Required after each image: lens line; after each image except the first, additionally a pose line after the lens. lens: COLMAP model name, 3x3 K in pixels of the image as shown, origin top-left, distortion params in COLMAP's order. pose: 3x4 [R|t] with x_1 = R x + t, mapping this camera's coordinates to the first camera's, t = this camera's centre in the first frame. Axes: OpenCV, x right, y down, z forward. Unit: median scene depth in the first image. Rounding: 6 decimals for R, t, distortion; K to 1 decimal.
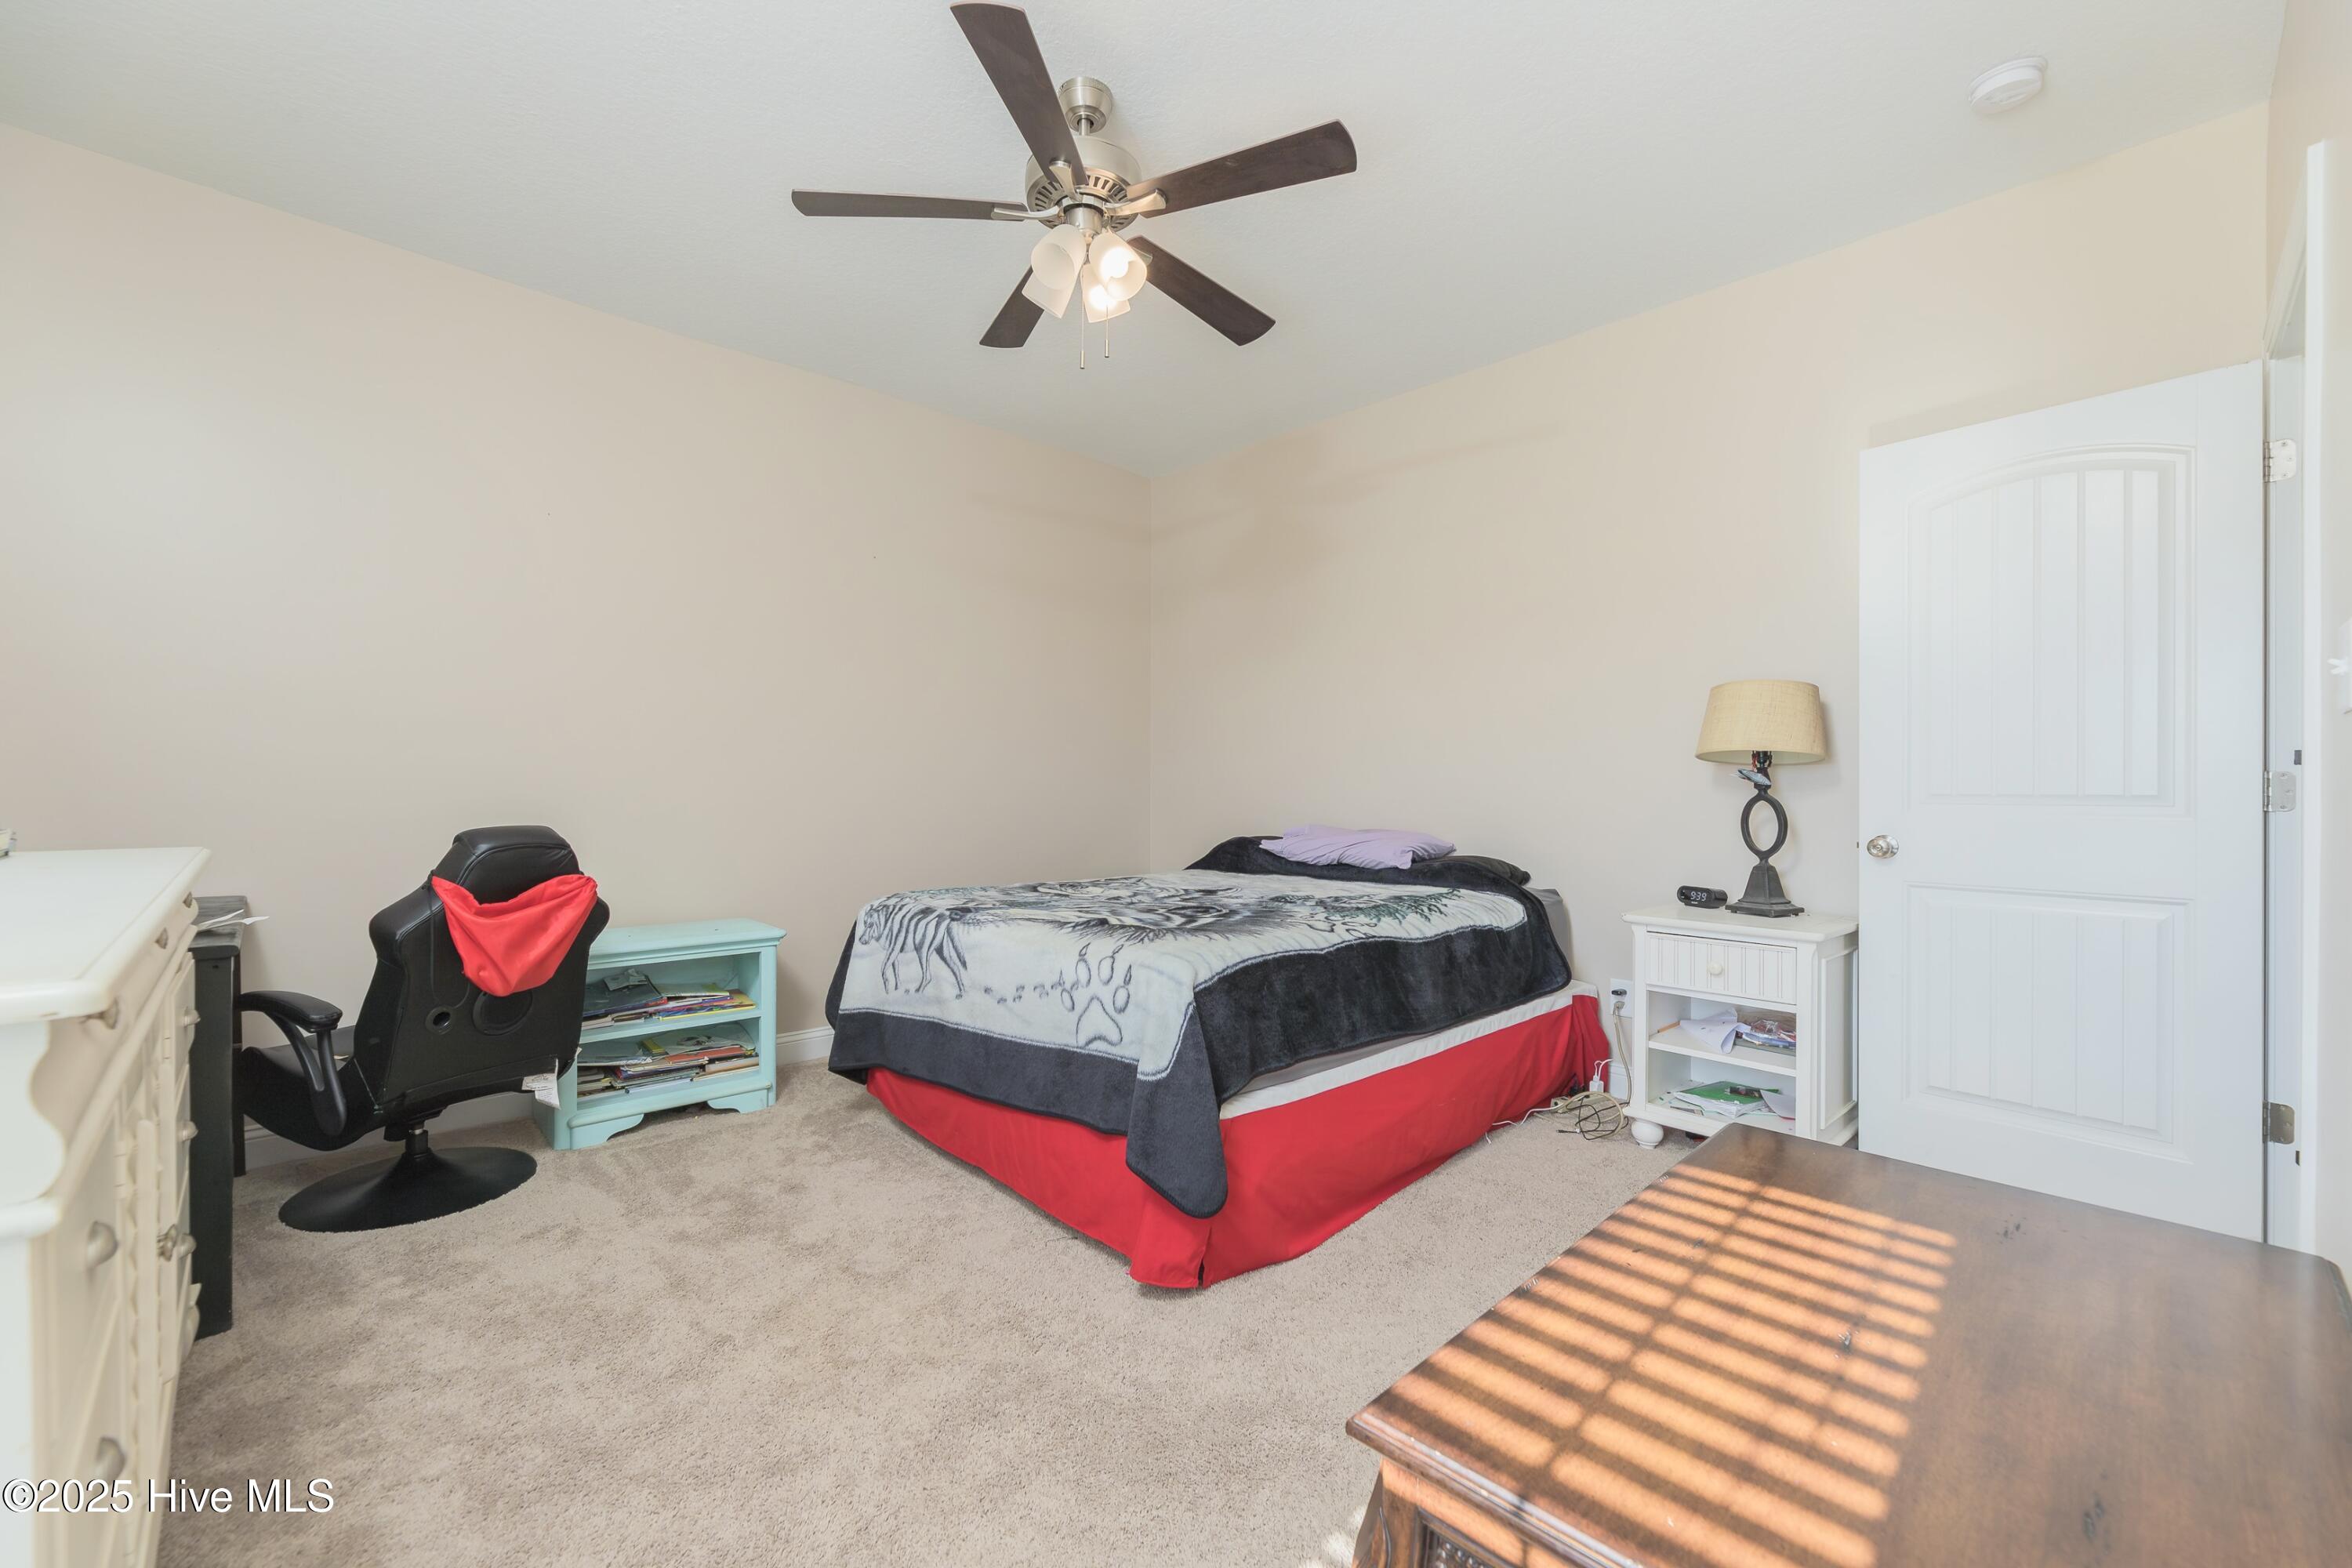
lens RADIAL K [[951.6, 0, 1178.1], [0, 951.6, 786.3], [0, 0, 1]] dist [0.001534, 0.000371]
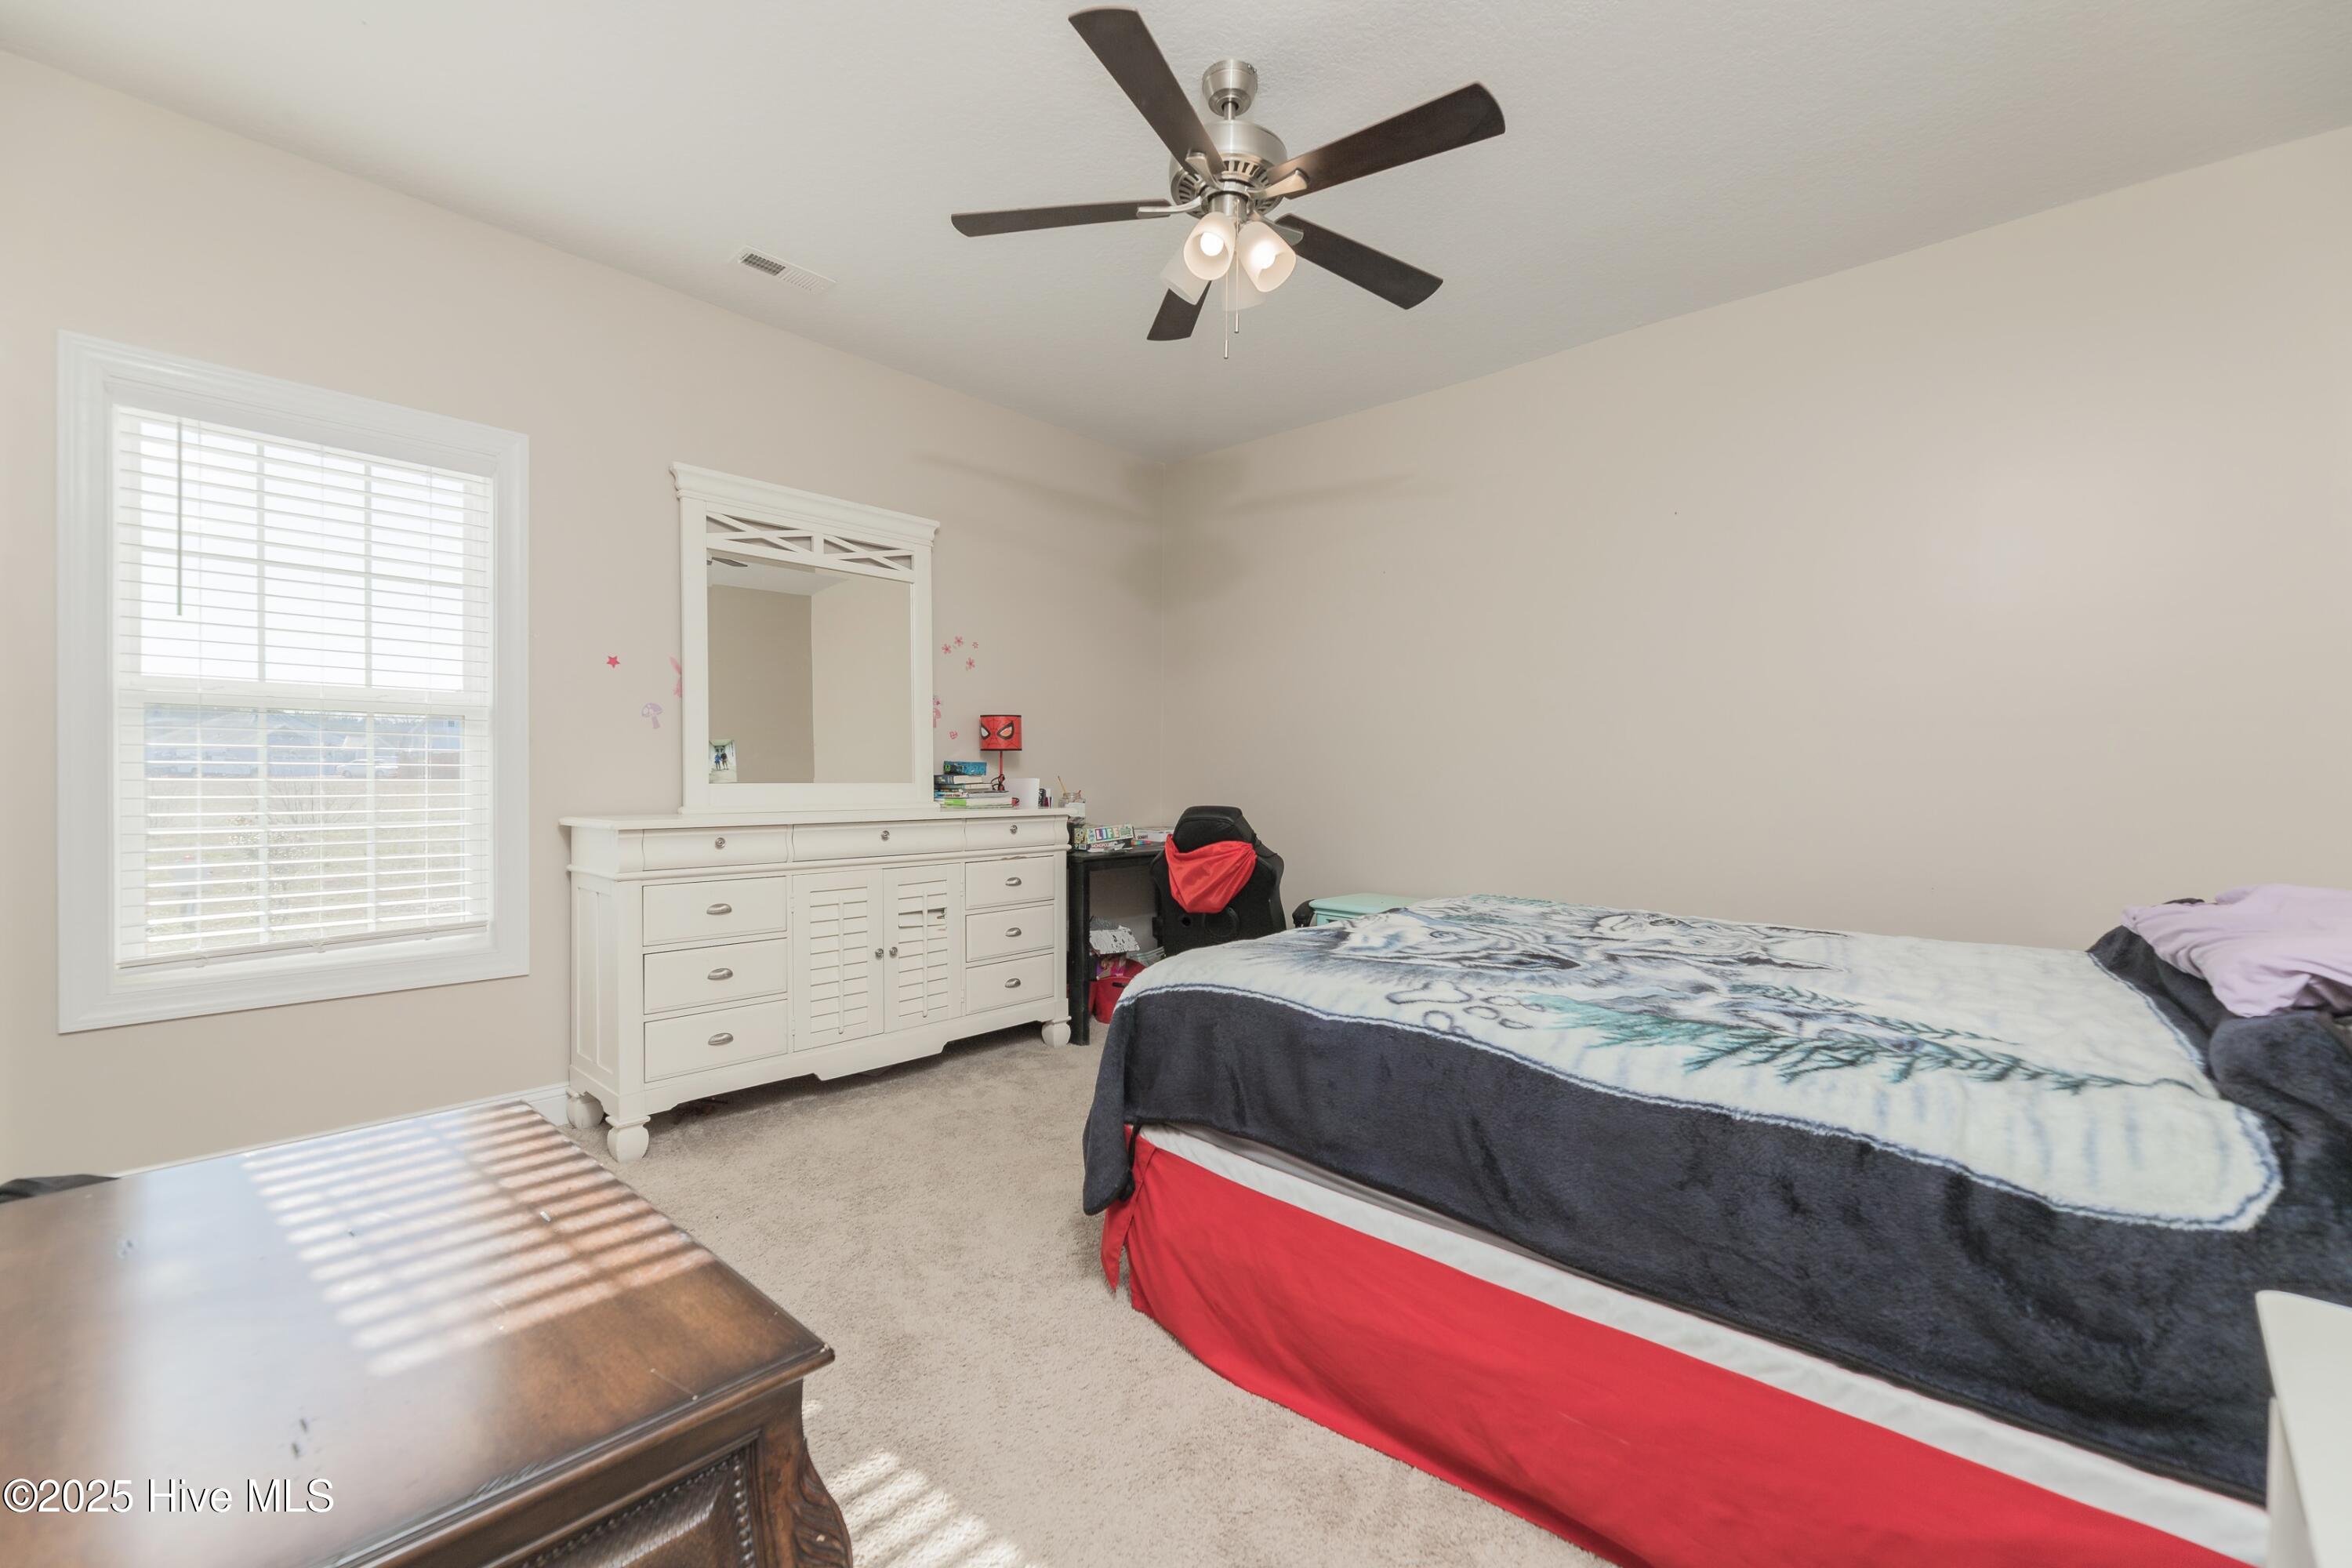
lens RADIAL K [[951.6, 0, 1178.1], [0, 951.6, 786.3], [0, 0, 1]] dist [0.001534, 0.000371]
pose [[0.047534, 0.003470, -0.998864, 0.915715], [-0.001292, 0.999993, 0.003412, -0.000854], [0.998869, 0.001128, 0.047538, 0.921432]]
